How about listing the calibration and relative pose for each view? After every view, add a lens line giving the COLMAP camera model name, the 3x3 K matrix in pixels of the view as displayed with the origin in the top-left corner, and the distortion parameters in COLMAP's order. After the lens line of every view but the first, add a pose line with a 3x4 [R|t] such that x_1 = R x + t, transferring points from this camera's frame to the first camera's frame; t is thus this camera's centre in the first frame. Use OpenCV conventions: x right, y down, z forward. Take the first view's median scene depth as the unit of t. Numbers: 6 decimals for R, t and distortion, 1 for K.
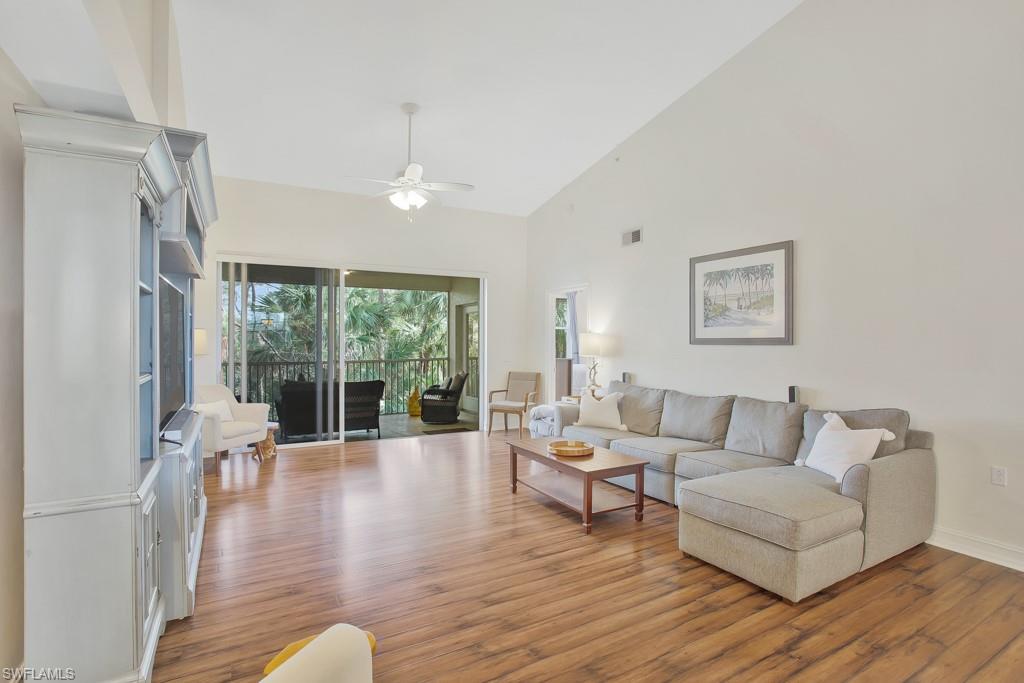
lens RADIAL K [[506.6, 0, 527.4], [0, 506.6, 337.8], [0, 0, 1]] dist [-0.094809, 0.052715]
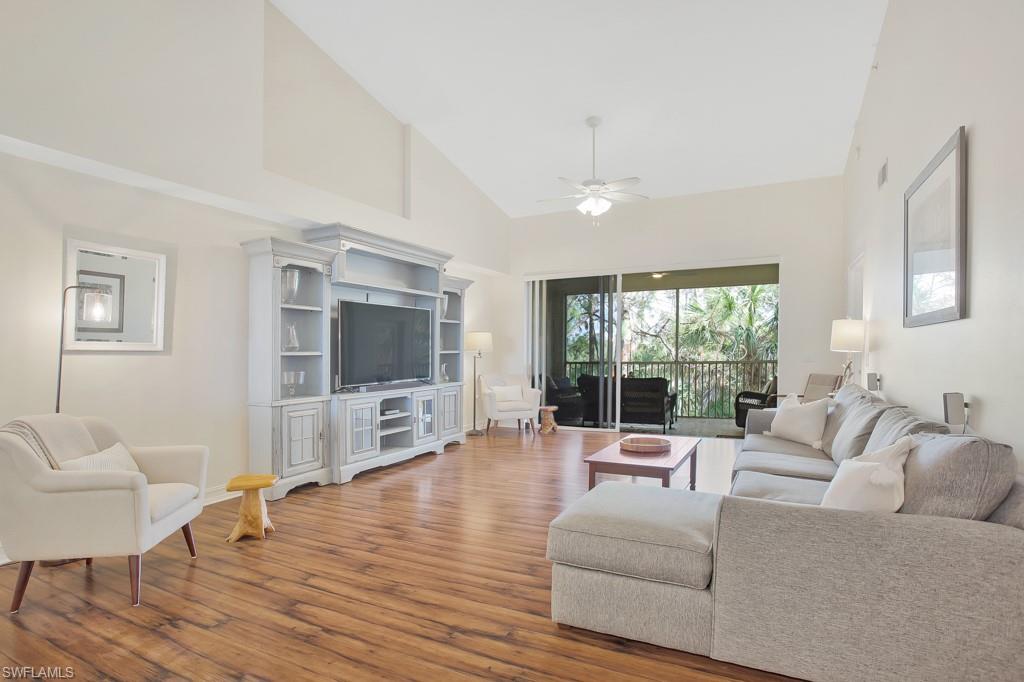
lens RADIAL K [[527.1, 0, 511.3], [0, 527.1, 354.4], [0, 0, 1]] dist [-0.052090, 0.021151]
pose [[0.537997, -0.004601, -0.842934, 0.609463], [0.015665, 0.999867, 0.004541, 0.036554], [0.842801, -0.015648, 0.537998, 0.223008]]
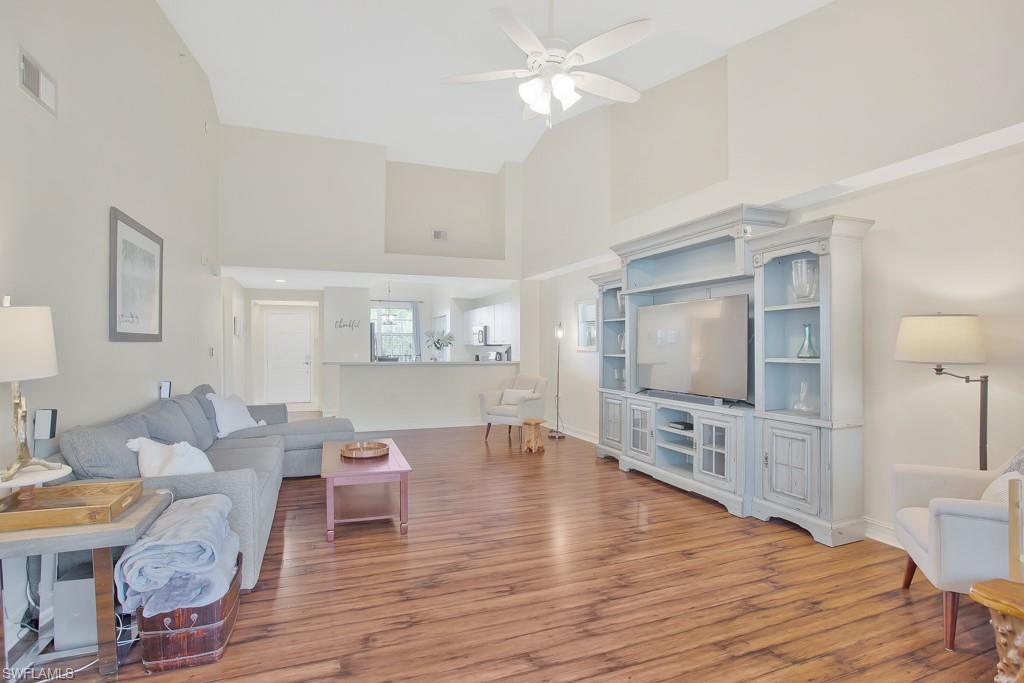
lens RADIAL K [[508.3, 0, 510.2], [0, 508.3, 316.9], [0, 0, 1]] dist [-0.047365, 0.018504]
pose [[-0.985351, 0.007202, 0.170386, -0.242793], [-0.002670, 0.998334, -0.057642, 0.015760], [-0.170517, -0.057252, -0.983690, 1.468197]]
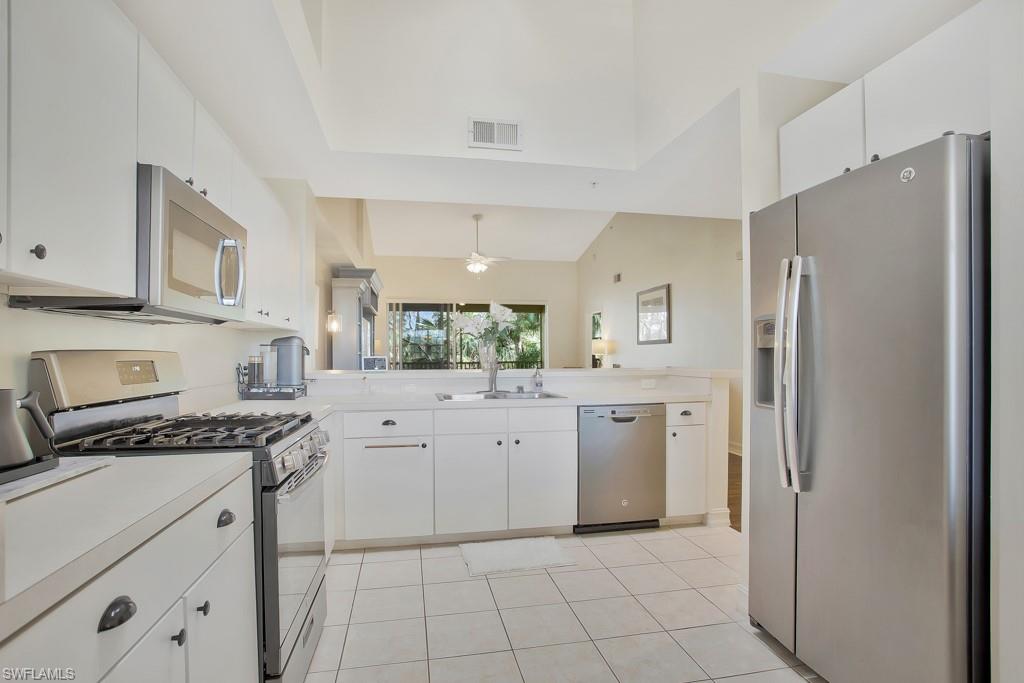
lens RADIAL K [[516.1, 0, 512.5], [0, 516.1, 357.5], [0, 0, 1]] dist [-0.001302, 0.018942]
pose [[0.940389, -0.000653, -0.340099, 0.519283], [0.002948, 0.999976, 0.006233, 0.041756], [0.340087, -0.006865, 0.940369, -0.729719]]
